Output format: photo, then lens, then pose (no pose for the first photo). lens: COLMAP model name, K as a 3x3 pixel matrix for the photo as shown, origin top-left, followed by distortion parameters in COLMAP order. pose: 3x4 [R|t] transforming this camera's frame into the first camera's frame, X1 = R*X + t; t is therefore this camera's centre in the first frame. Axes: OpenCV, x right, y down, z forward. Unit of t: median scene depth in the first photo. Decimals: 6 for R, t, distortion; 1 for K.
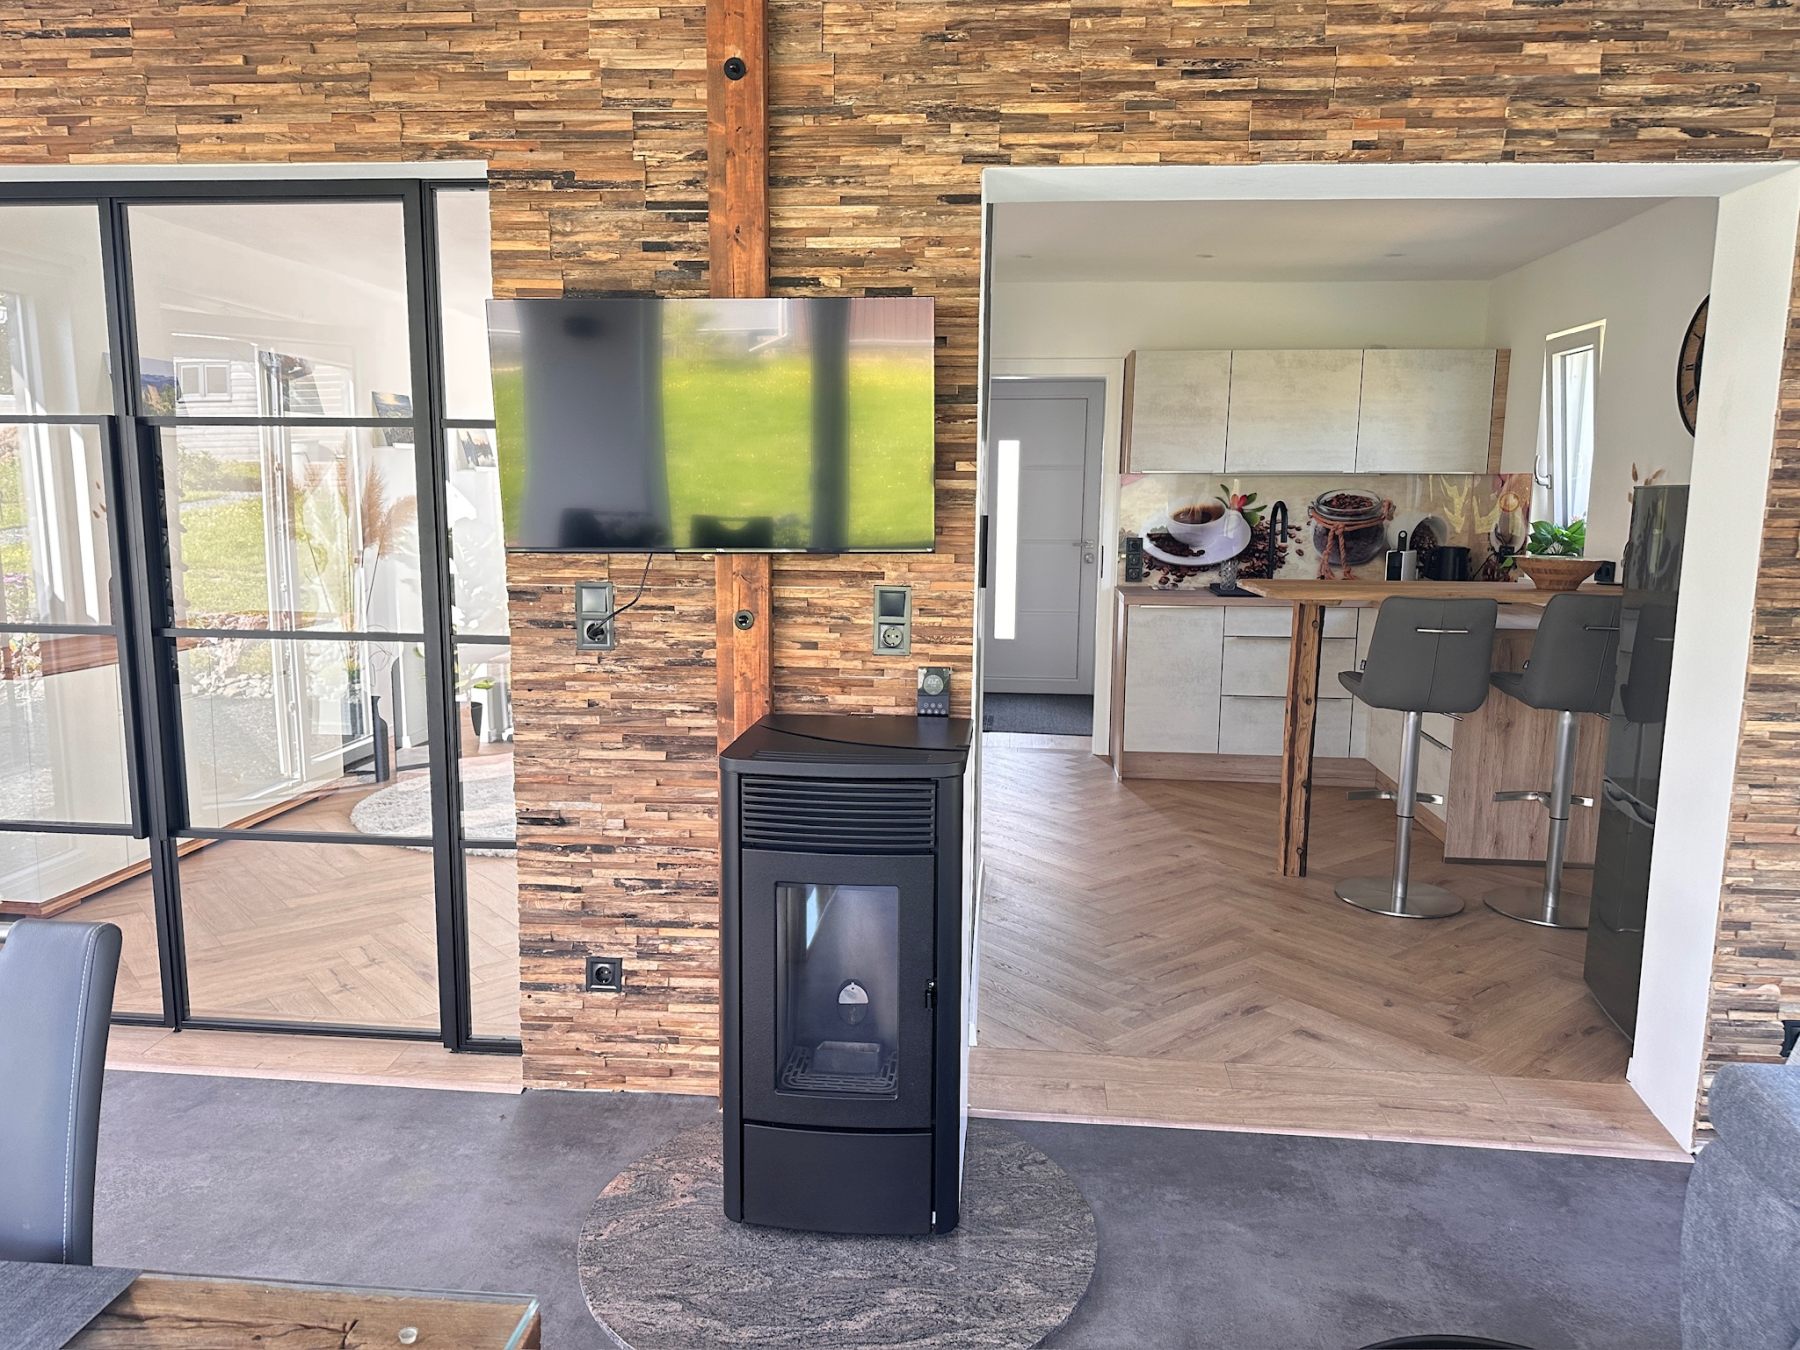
lens RADIAL K [[1266.2, 0, 906.9], [0, 1266.2, 675.8], [0, 0, 1]] dist [-0.003289, -0.002273]
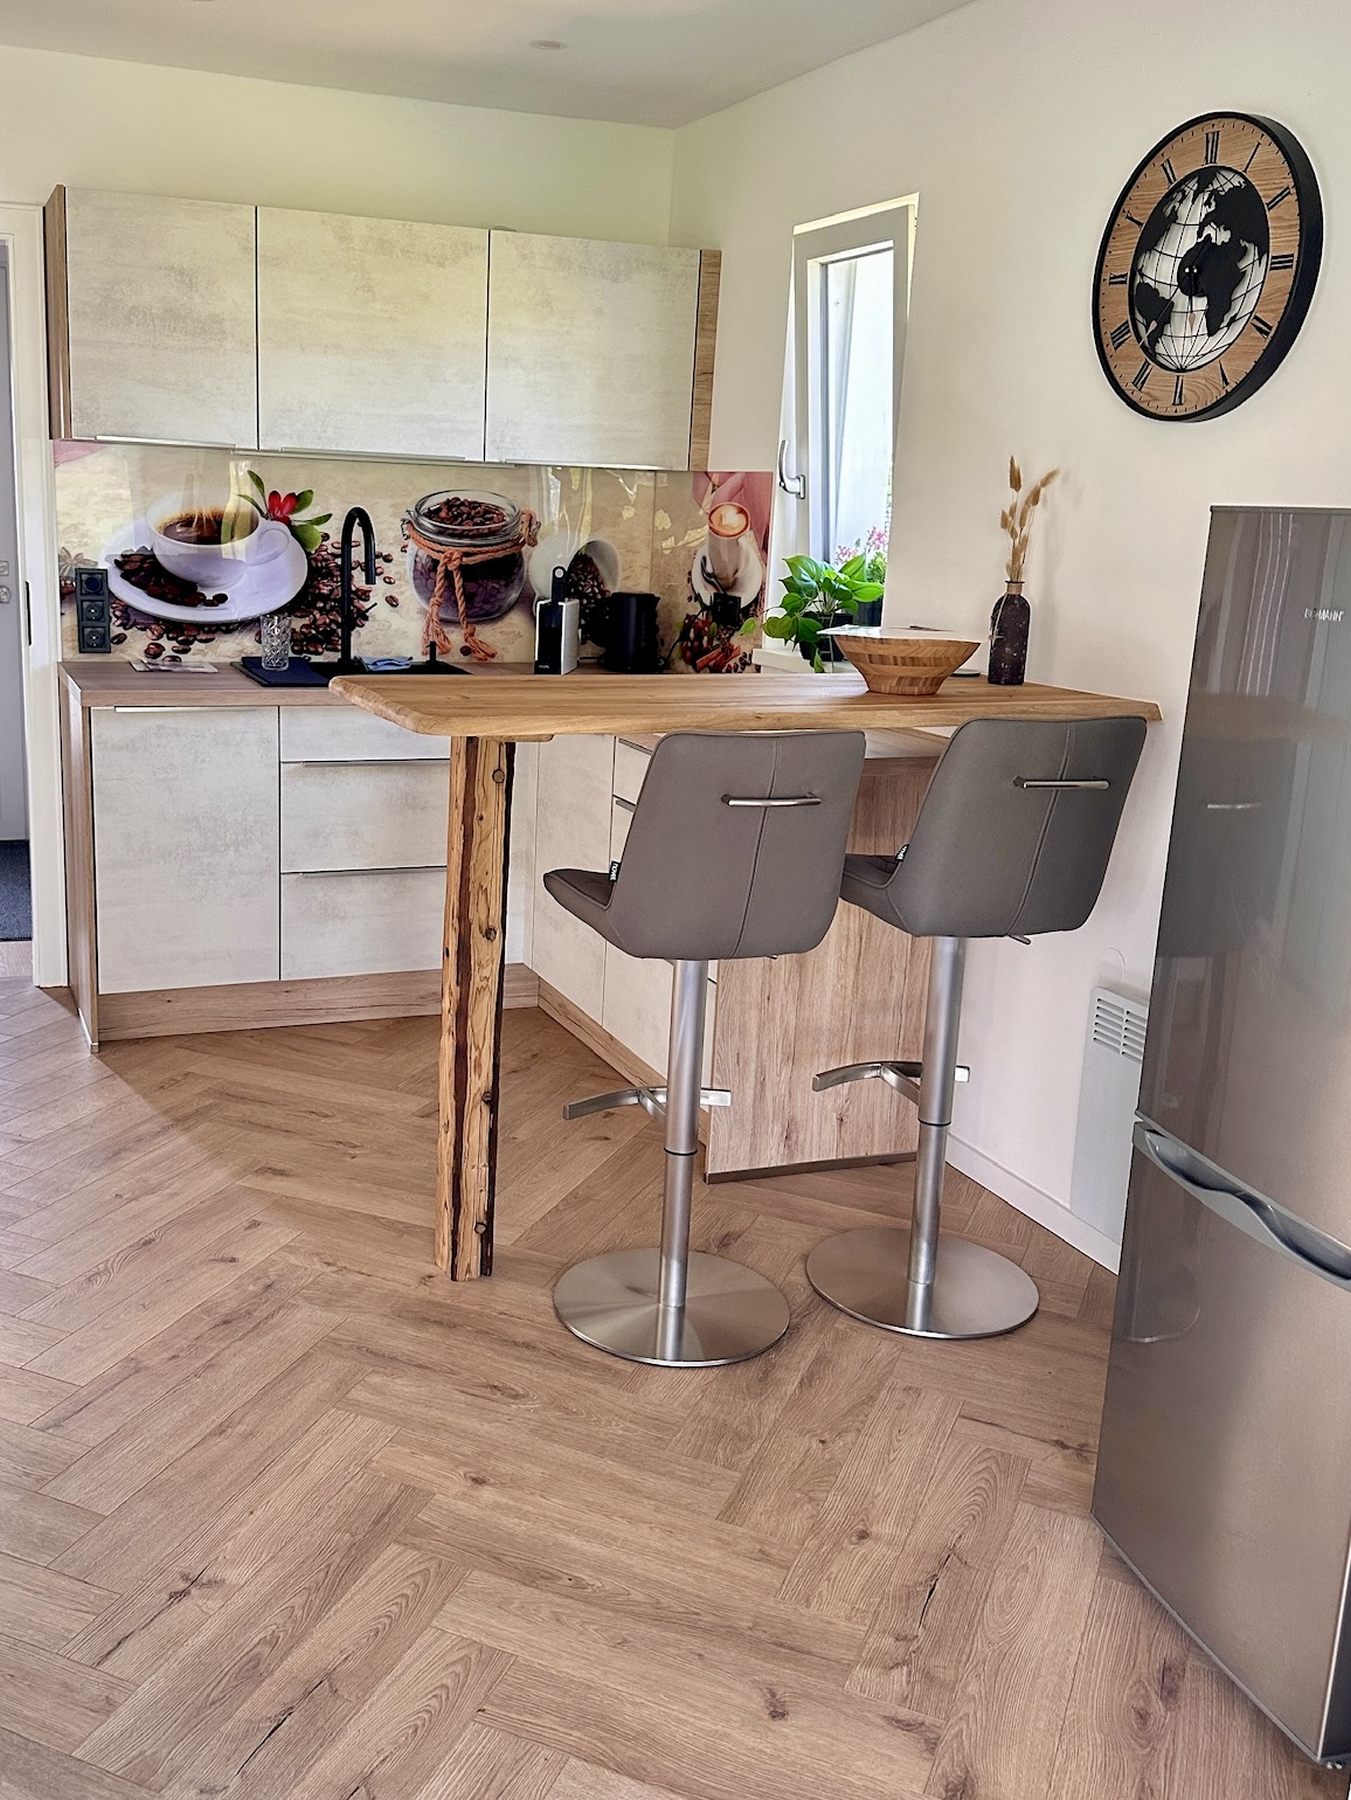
lens RADIAL K [[1594.2, 0, 544.9], [0, 1594.2, 874.1], [0, 0, 1]] dist [0.261416, -0.467024]
pose [[0.898210, -0.072381, 0.433567, 0.049828], [0.030345, 0.994207, 0.103110, -0.049991], [-0.438519, -0.079458, 0.895203, 0.322808]]
